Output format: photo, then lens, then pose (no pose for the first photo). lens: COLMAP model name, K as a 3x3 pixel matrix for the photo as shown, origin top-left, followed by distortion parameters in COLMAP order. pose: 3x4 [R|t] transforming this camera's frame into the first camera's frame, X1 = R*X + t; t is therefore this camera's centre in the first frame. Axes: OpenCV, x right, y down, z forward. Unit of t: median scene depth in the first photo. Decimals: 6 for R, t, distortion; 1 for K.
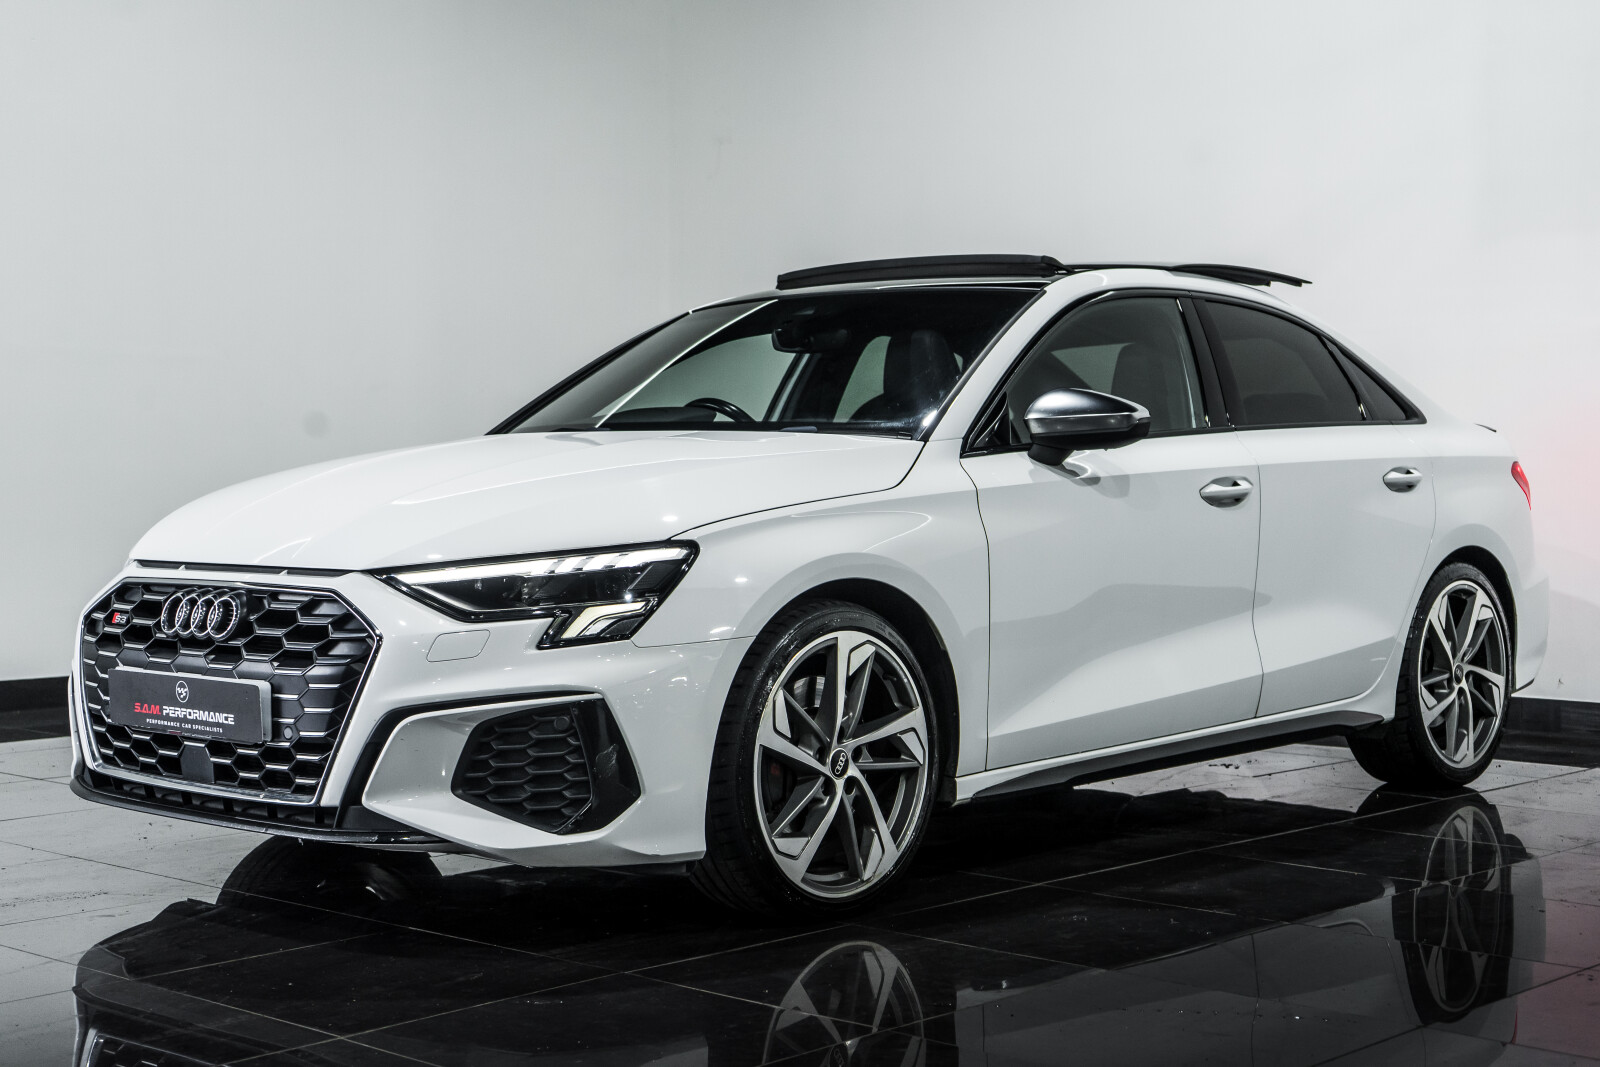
lens RADIAL K [[2405.0, 0, 800.0], [0, 2405.0, 533.5], [0, 0, 1]] dist [0.147909, 0.048509]
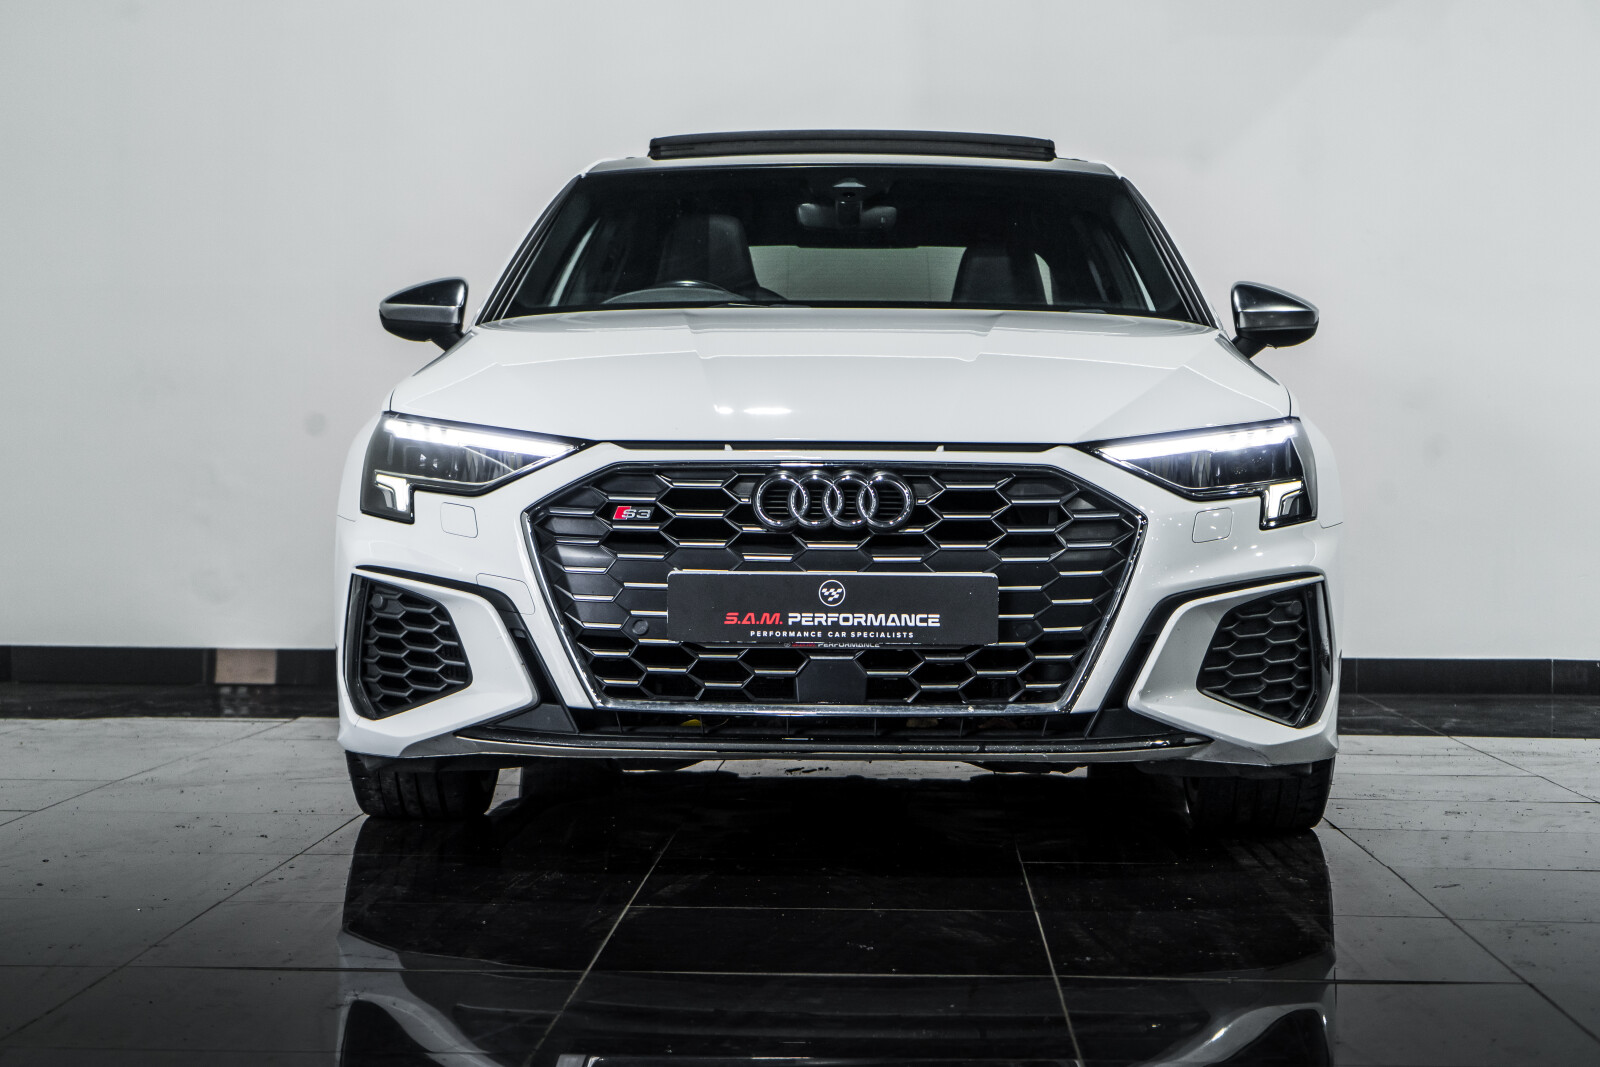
lens RADIAL K [[3159.2, 0, 800.0], [0, 3159.2, 533.5], [0, 0, 1]] dist [-0.003916, -0.006208]
pose [[0.739311, -0.005266, 0.673343, -0.963948], [0.013968, 0.999874, -0.007517, 0.051779], [-0.673219, 0.014962, 0.739292, 0.211629]]
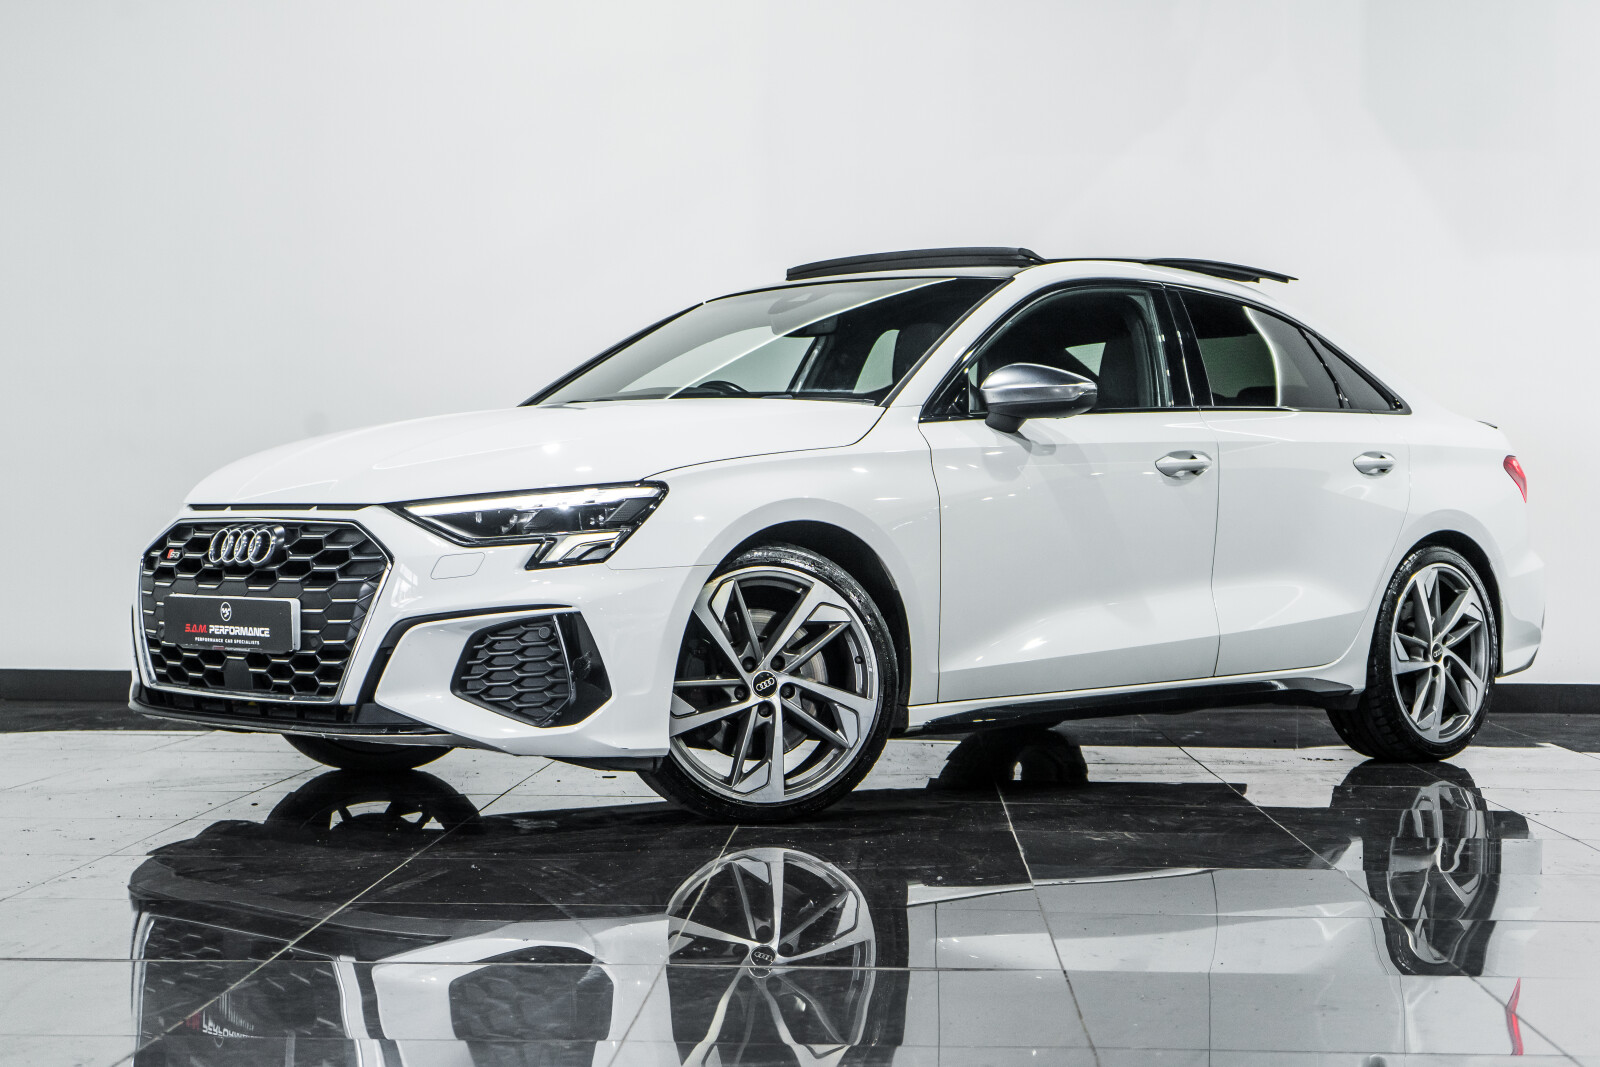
lens RADIAL K [[2787.6, 0, 800.0], [0, 2787.6, 533.5], [0, 0, 1]] dist [0.216782, -0.045959]
pose [[0.998344, 0.008901, -0.056833, 0.092345], [-0.010619, 0.999493, -0.030013, 0.063977], [0.056537, 0.030566, 0.997932, -0.314745]]
